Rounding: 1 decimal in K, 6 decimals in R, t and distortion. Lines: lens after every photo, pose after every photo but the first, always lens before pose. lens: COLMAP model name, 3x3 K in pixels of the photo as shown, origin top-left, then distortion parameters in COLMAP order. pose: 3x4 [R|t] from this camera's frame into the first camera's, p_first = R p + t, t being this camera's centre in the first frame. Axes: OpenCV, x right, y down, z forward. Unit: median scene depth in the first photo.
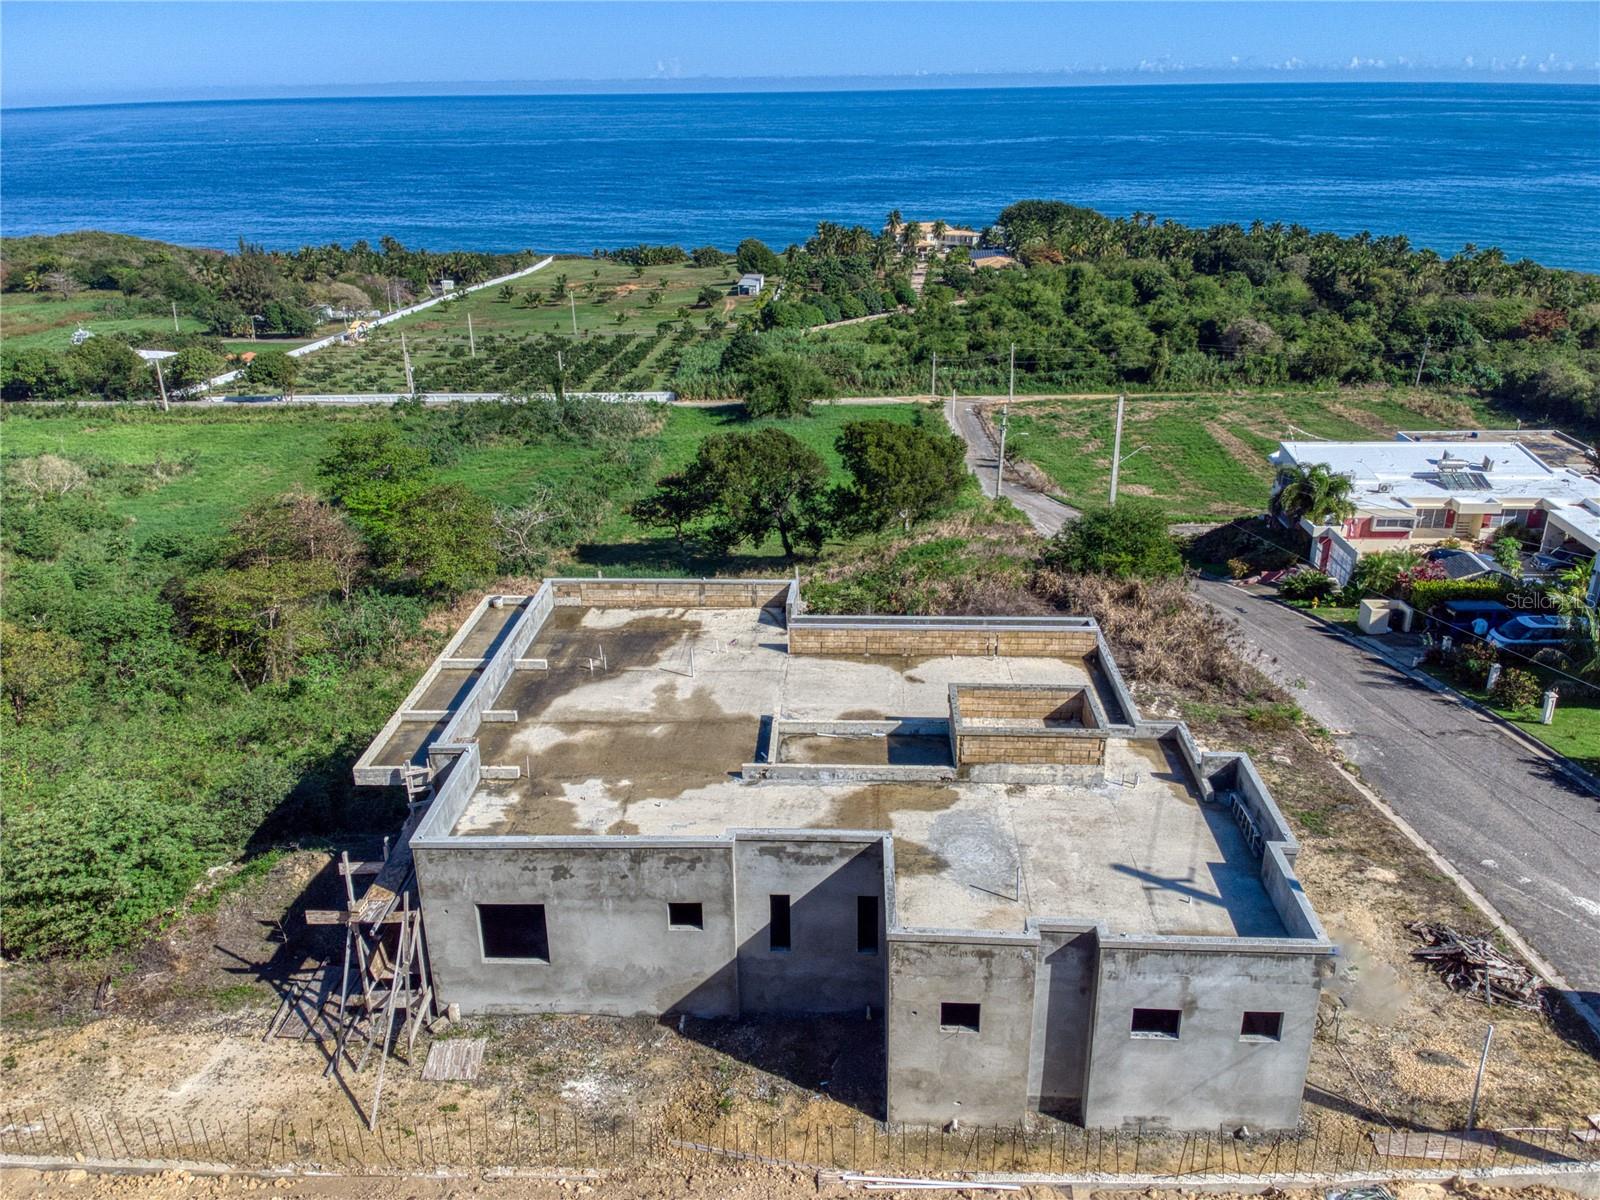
lens RADIAL K [[1199.2, 0, 800.0], [0, 1199.2, 600.0], [0, 0, 1]] dist [0.148536, -0.230778]
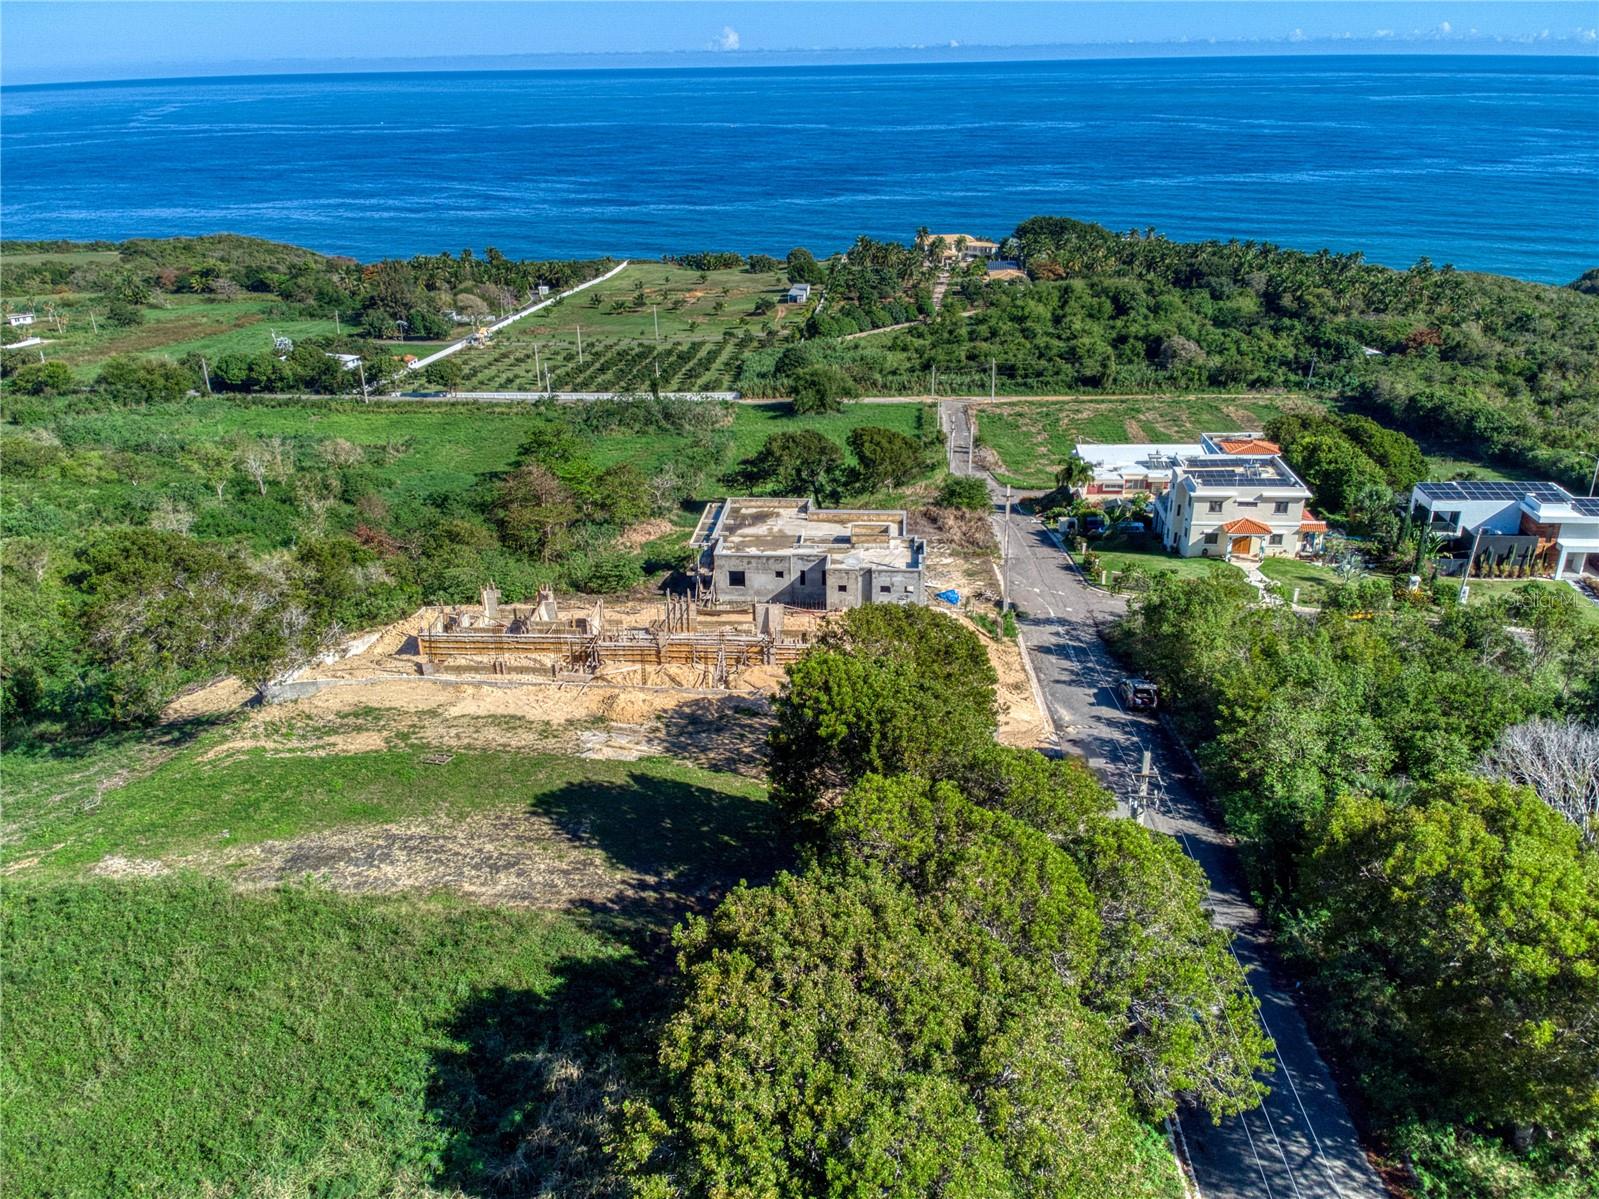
lens RADIAL K [[1236.3, 0, 789.0], [0, 1236.3, 599.0], [0, 0, 1]] dist [0.218092, -0.393146]
pose [[0.998886, 0.013982, -0.045079, 0.014972], [-0.013288, 0.999789, 0.015672, 0.032946], [0.045288, -0.015056, 0.998860, -0.371331]]
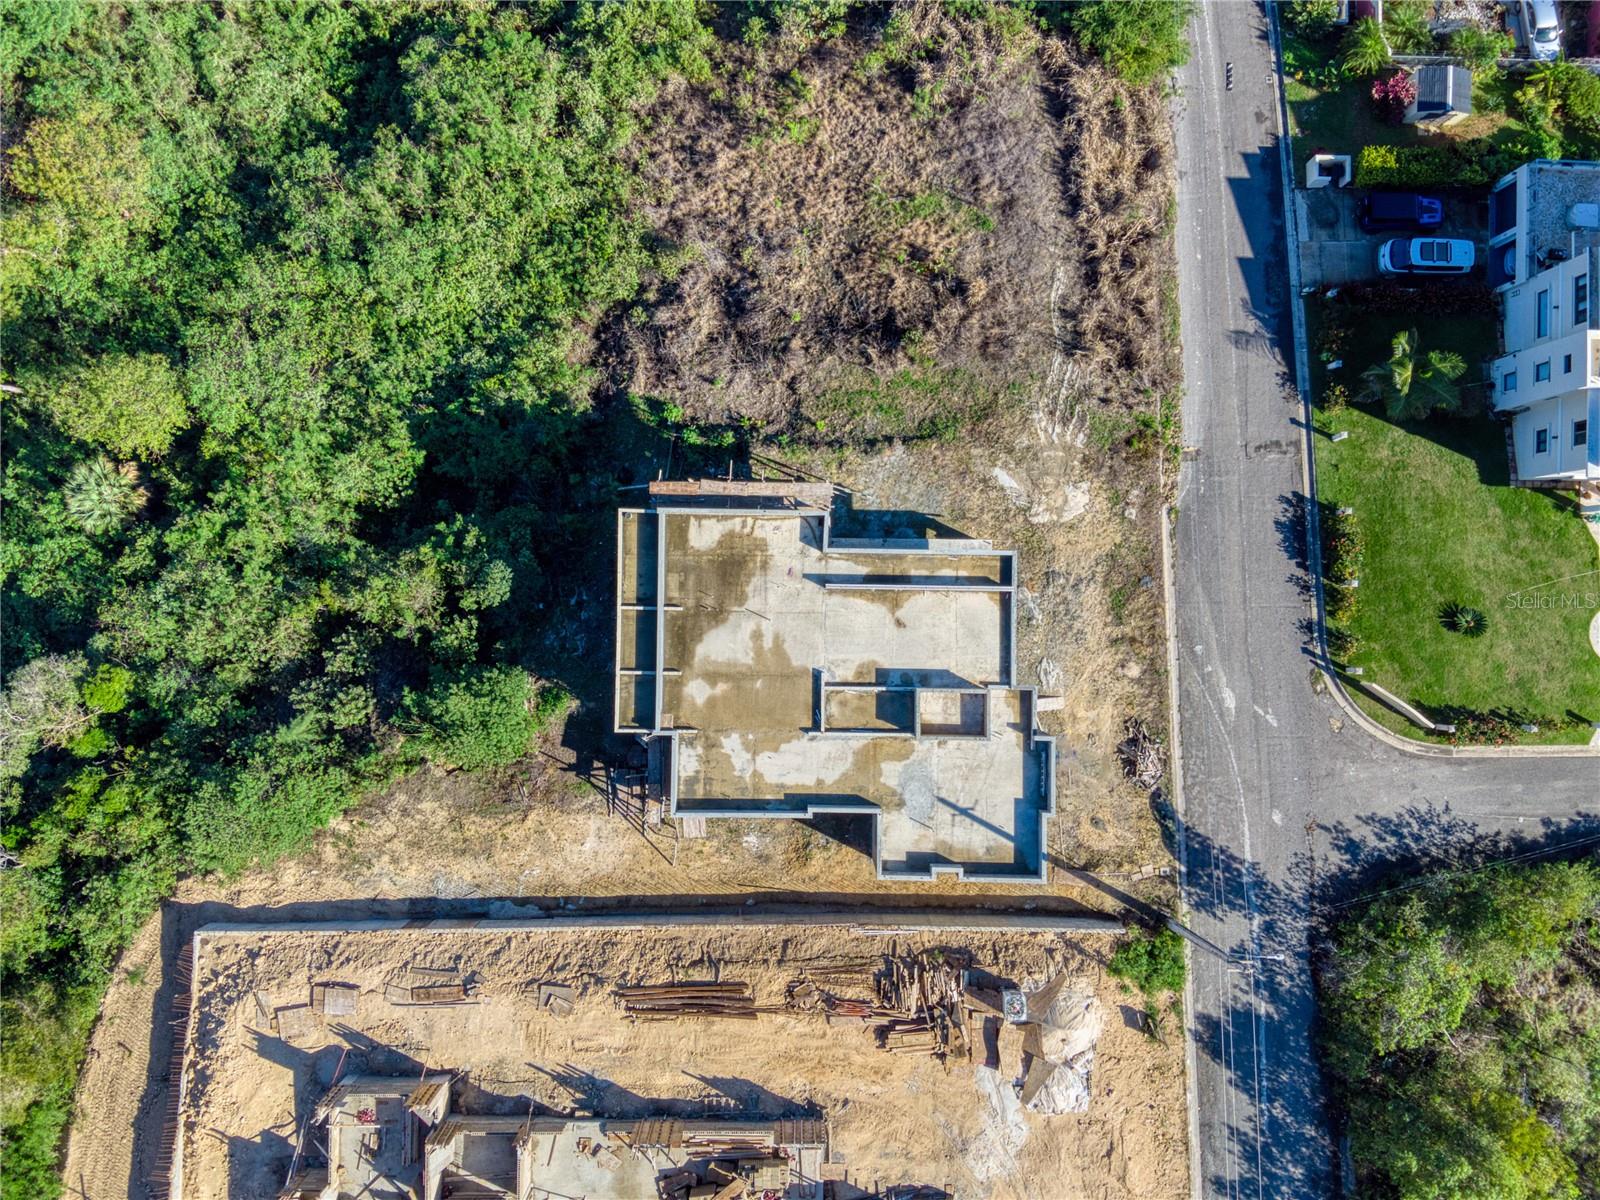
lens RADIAL K [[1235.1, 0, 793.5], [0, 1235.1, 604.4], [0, 0, 1]] dist [0.137703, -0.244484]
pose [[0.999451, -0.031112, 0.011384, -0.011707], [0.000904, 0.369082, 0.929397, -0.244265], [-0.033117, -0.928876, 0.368907, 0.057144]]
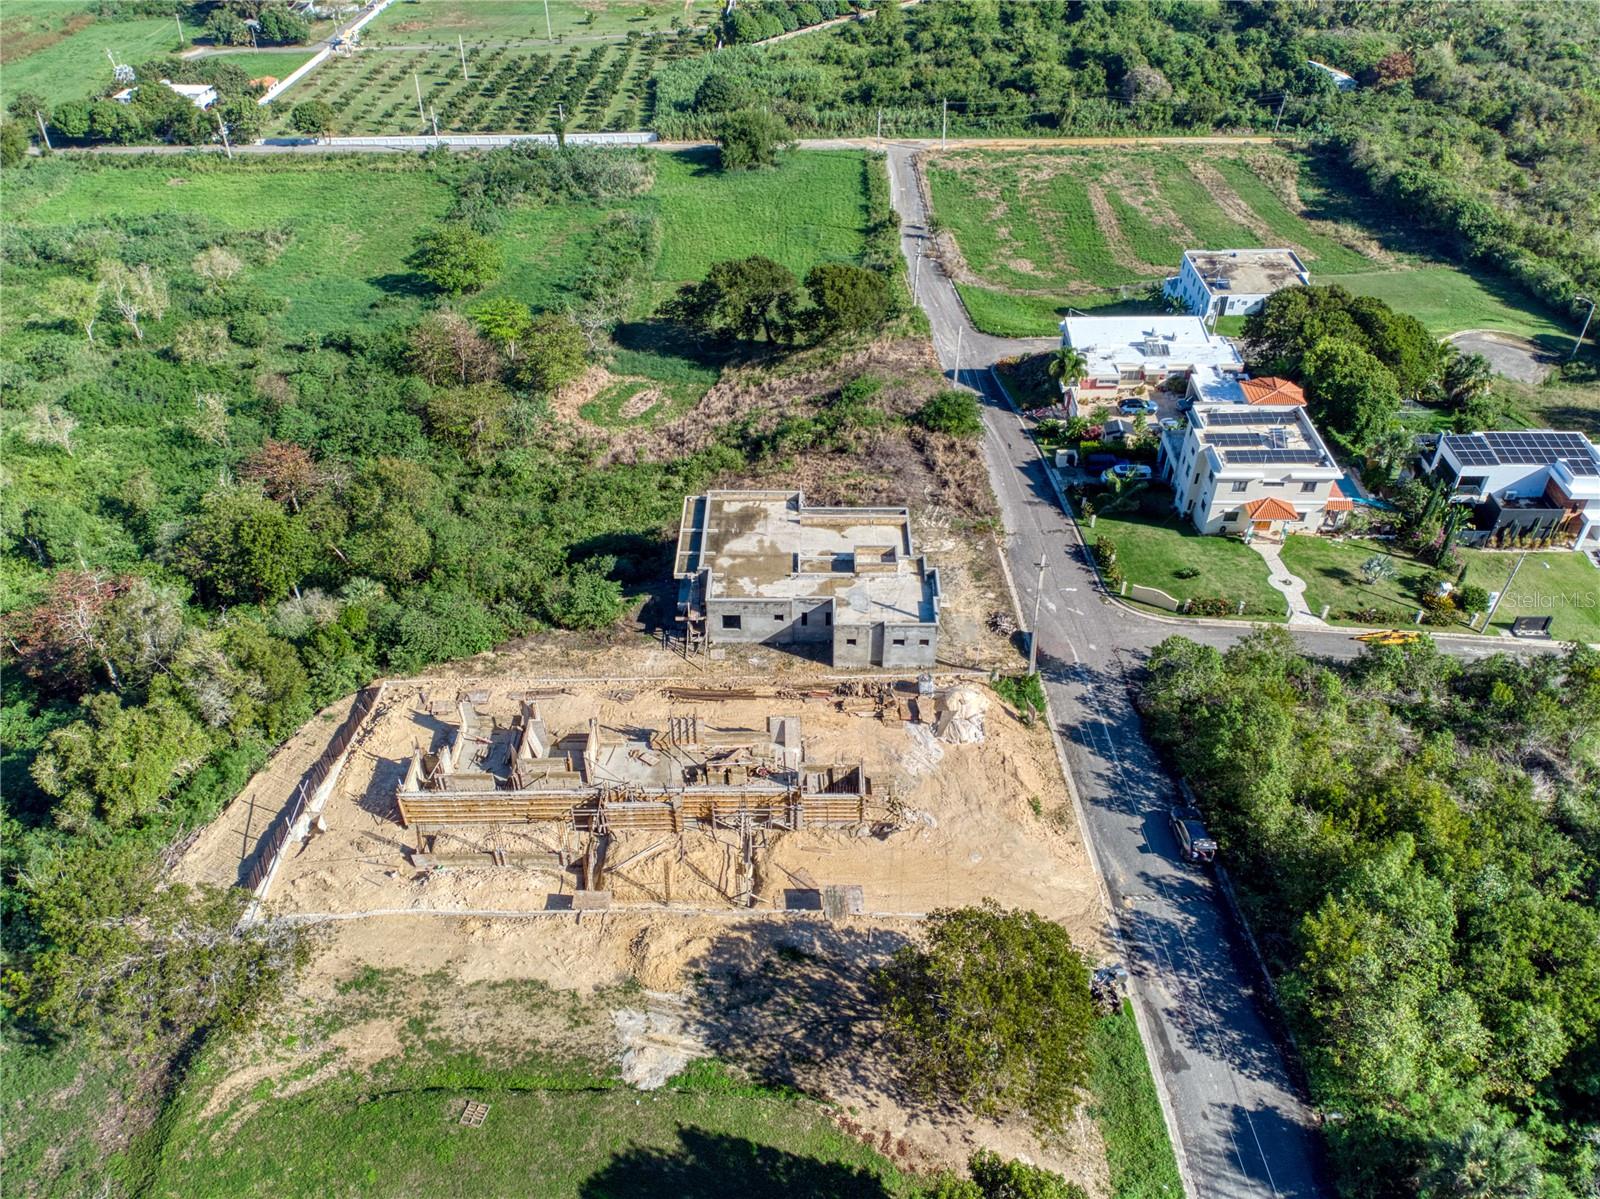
lens RADIAL K [[1235.1, 0, 793.5], [0, 1235.1, 603.9], [0, 0, 1]] dist [0.137703, -0.244484]
pose [[0.999328, -0.016822, 0.032563, -0.019998], [0.006163, 0.952924, 0.303147, -0.107461], [-0.036130, -0.302743, 0.952387, -0.300199]]
